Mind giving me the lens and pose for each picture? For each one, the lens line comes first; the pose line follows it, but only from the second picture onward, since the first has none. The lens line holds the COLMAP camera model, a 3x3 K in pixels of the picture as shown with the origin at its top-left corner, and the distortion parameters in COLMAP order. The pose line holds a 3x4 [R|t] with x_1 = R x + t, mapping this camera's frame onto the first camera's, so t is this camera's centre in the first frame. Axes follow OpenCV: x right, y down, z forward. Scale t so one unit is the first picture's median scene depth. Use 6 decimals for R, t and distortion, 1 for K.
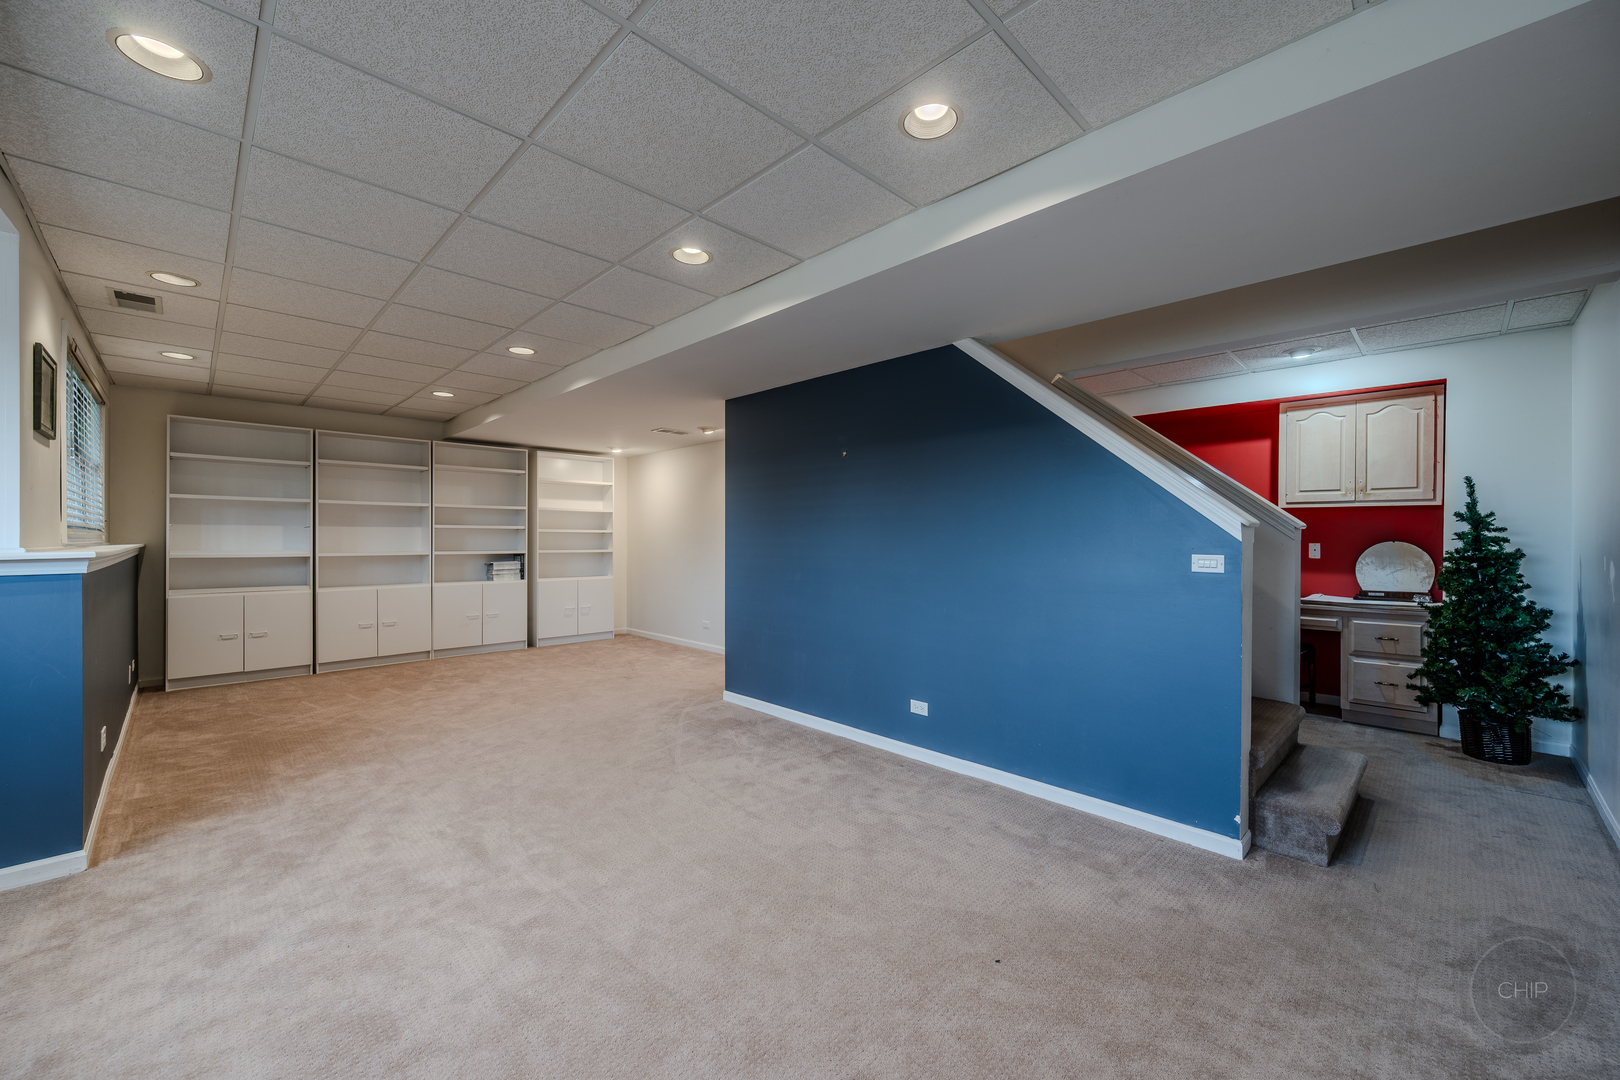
lens RADIAL K [[634.8, 0, 815.1], [0, 634.8, 538.8], [0, 0, 1]] dist [-0.000501, 0.000233]
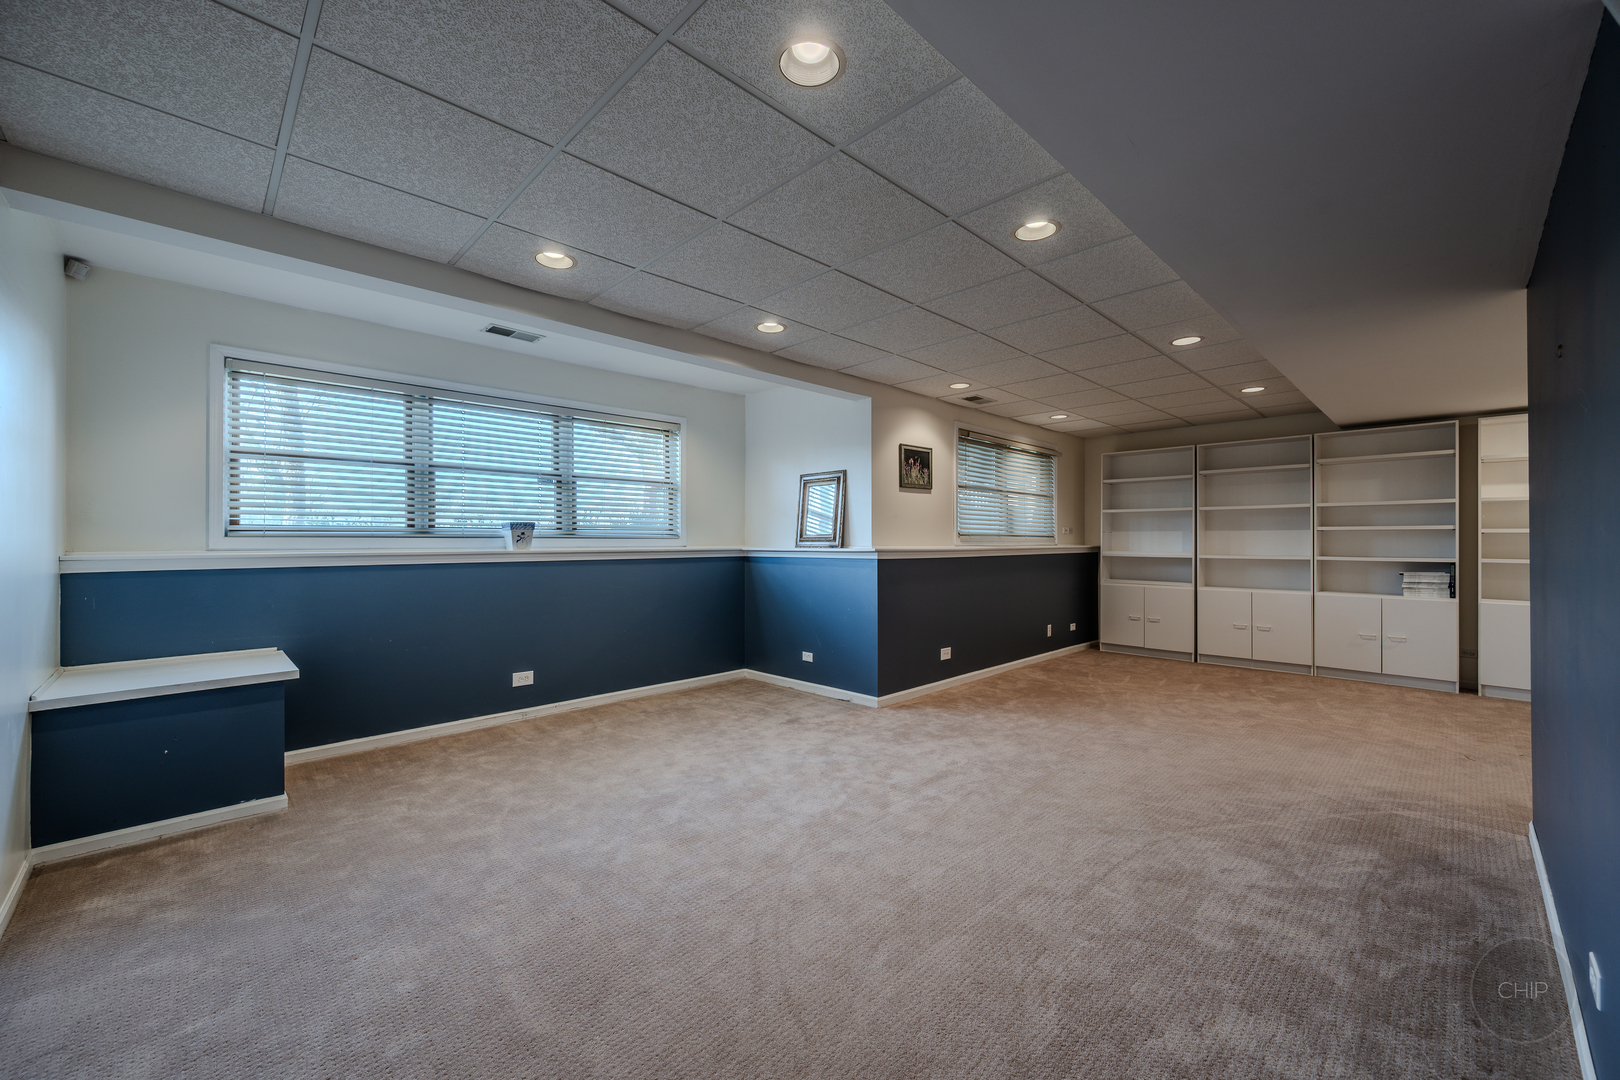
lens RADIAL K [[634.8, 0, 815.2], [0, 634.8, 540.6], [0, 0, 1]] dist [-0.000501, 0.000233]
pose [[0.000526, -0.001986, -0.999998, 0.423954], [-0.002142, 0.999996, -0.001987, 0.000888], [0.999998, 0.002143, 0.000522, 0.405284]]
